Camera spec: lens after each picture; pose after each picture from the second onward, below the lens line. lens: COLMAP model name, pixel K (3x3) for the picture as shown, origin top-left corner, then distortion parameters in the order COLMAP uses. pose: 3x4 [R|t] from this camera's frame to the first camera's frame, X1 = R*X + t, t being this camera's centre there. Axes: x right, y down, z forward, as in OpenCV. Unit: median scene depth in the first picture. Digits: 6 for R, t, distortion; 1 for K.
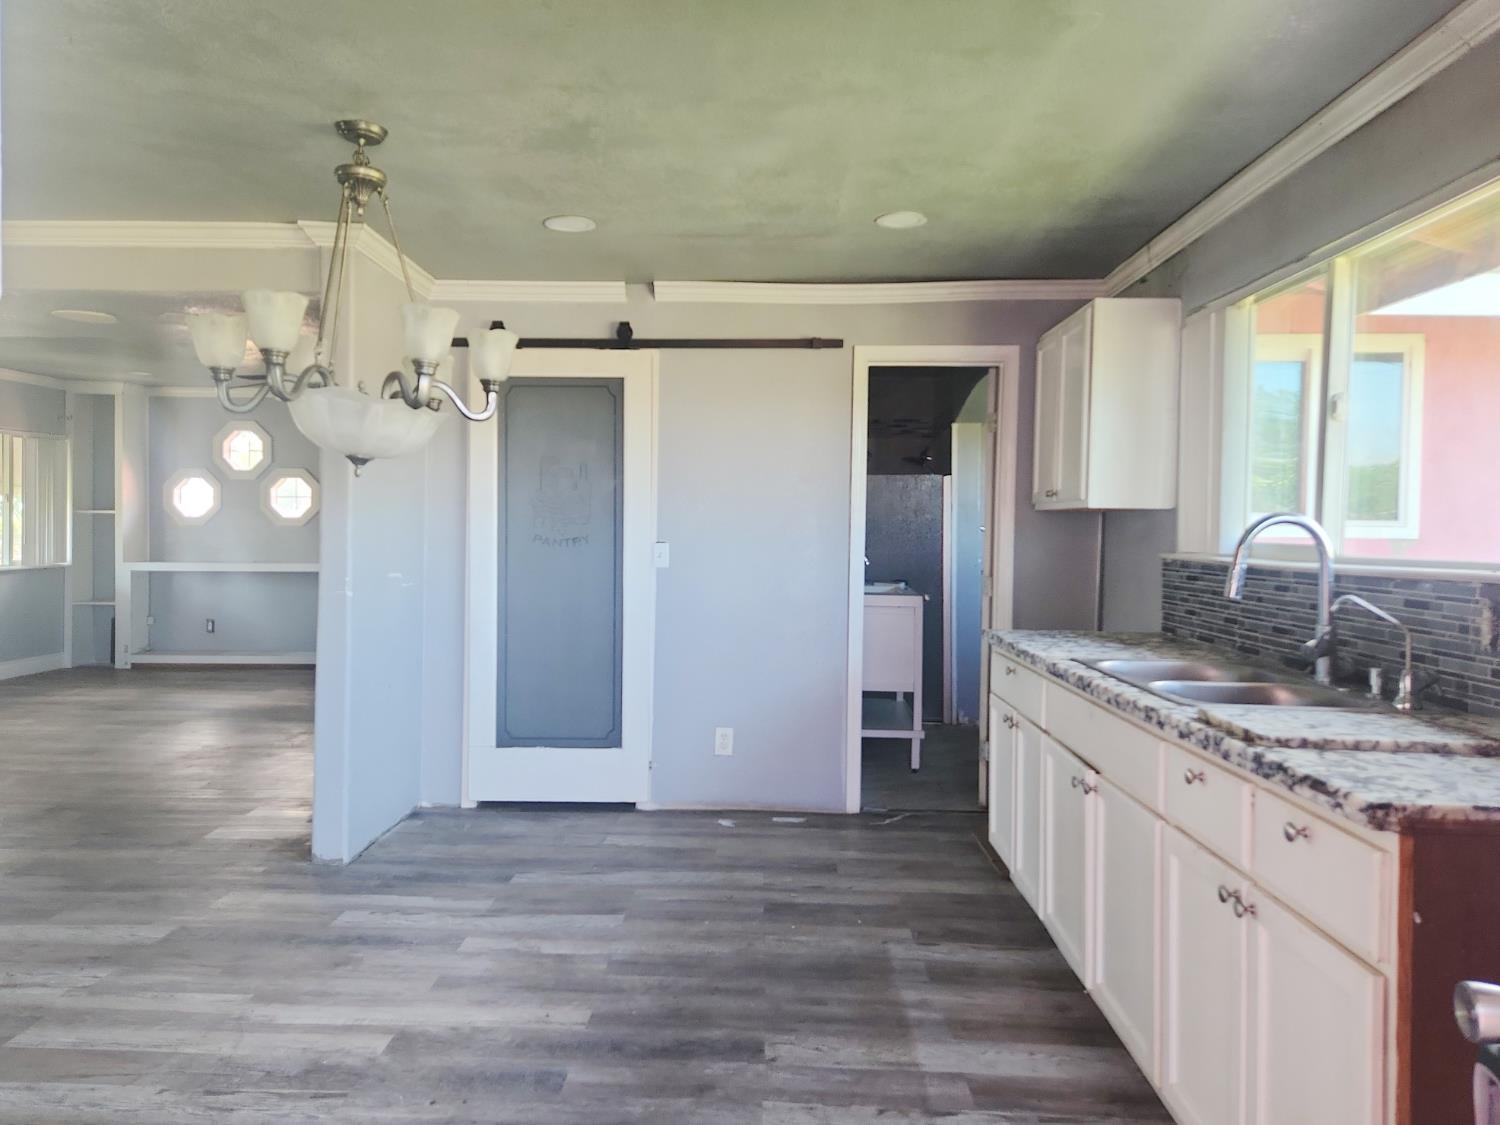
lens RADIAL K [[1034.8, 0, 740.0], [0, 1034.8, 551.9], [0, 0, 1]] dist [0.068000, -0.058257]
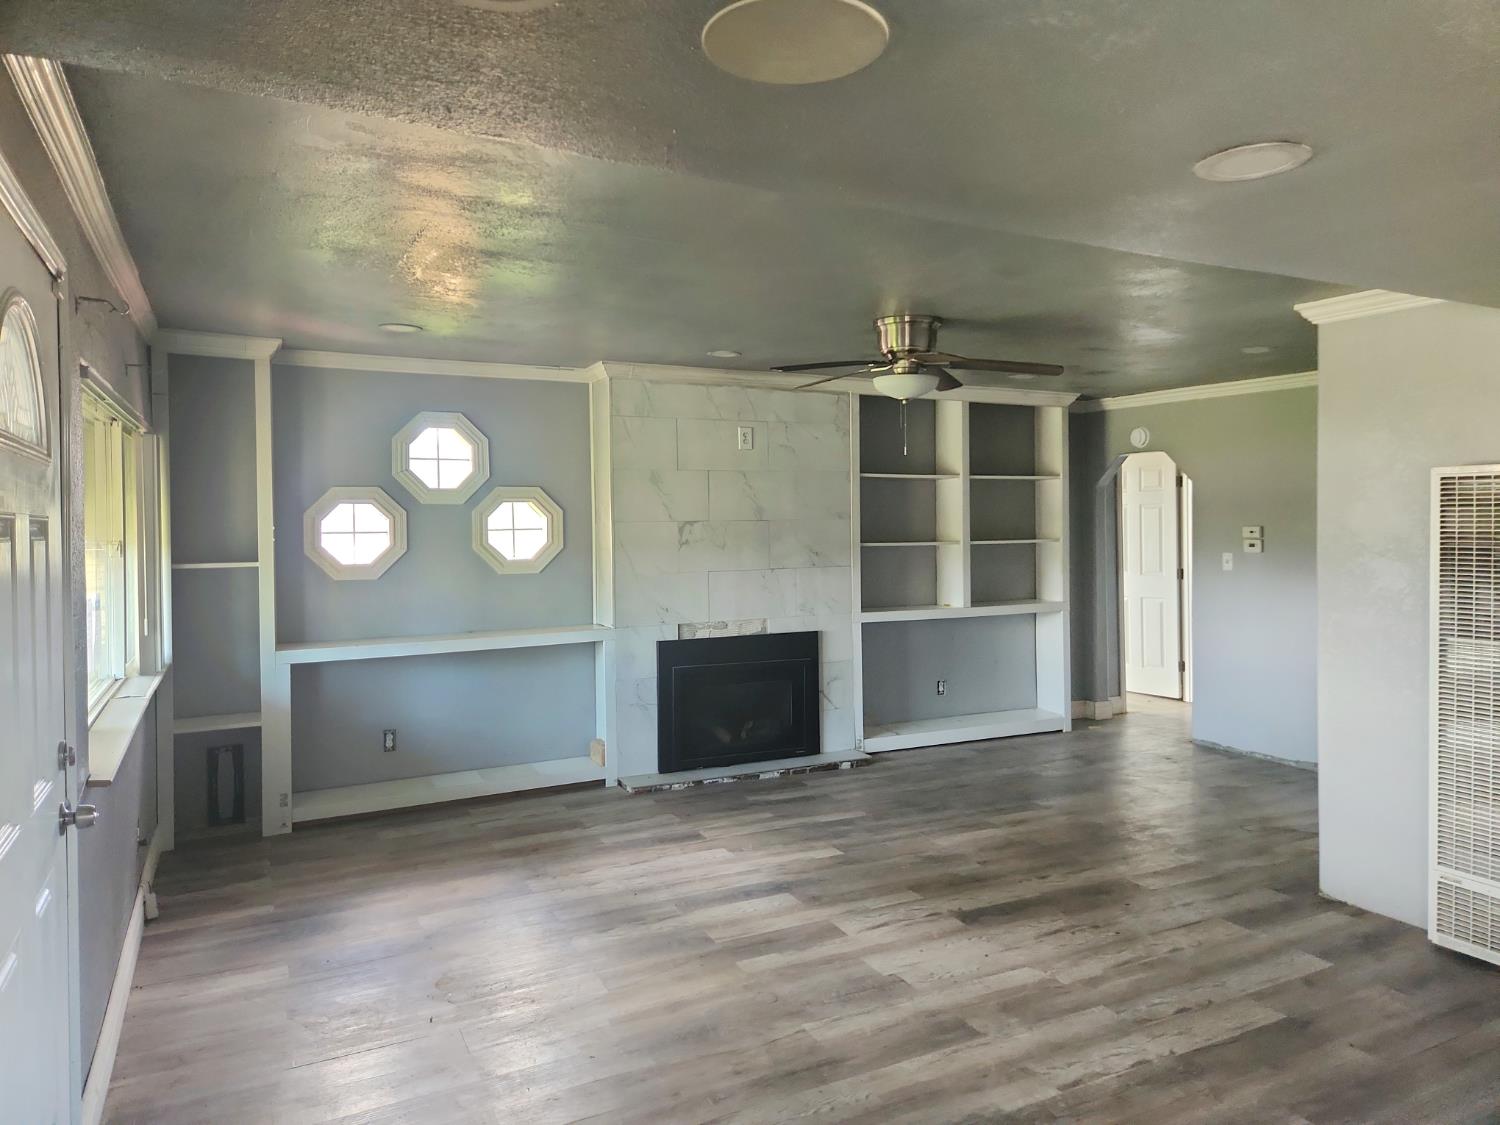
lens RADIAL K [[987.3, 0, 753.8], [0, 987.3, 547.6], [0, 0, 1]] dist [0.047504, -0.029073]
pose [[0.867928, -0.031584, 0.495685, -0.610790], [0.030509, 0.999482, 0.010265, -0.043479], [-0.495753, 0.006213, 0.868442, 0.383519]]
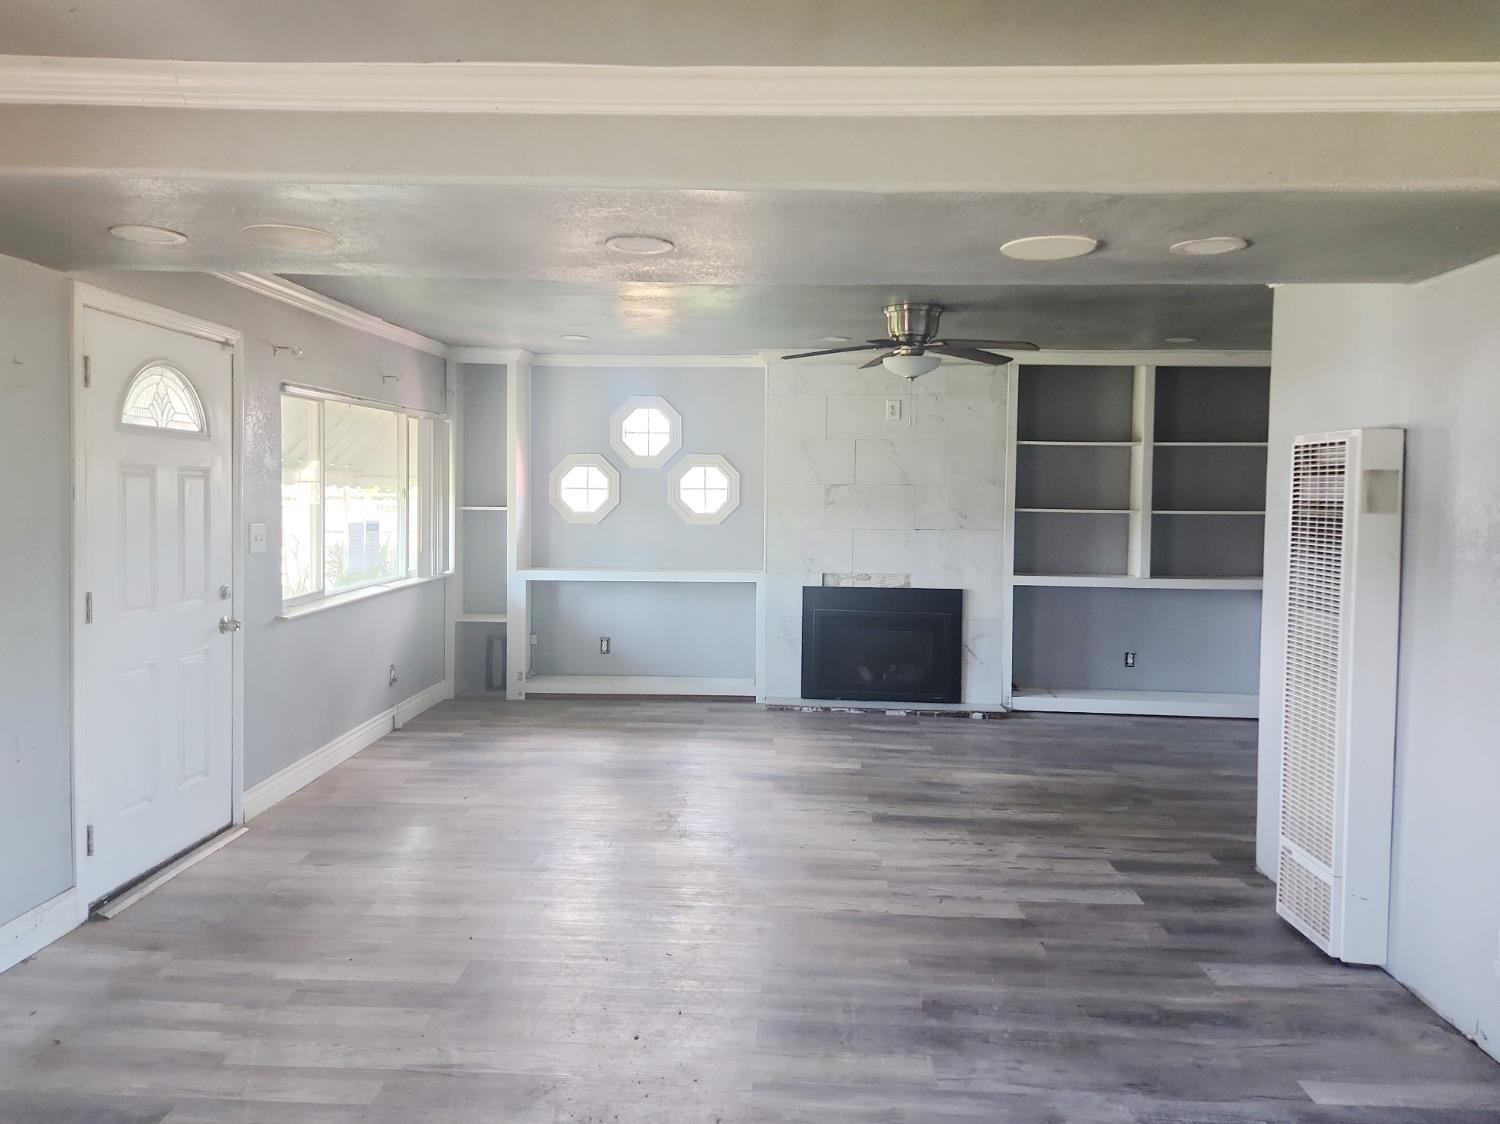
lens RADIAL K [[1034.8, 0, 740.0], [0, 1034.8, 551.4], [0, 0, 1]] dist [0.068000, -0.058257]
pose [[1.000000, 0.000192, -0.000227, -0.401312], [-0.000184, 0.999383, 0.035122, -0.032513], [0.000233, -0.035122, 0.999383, 0.188242]]
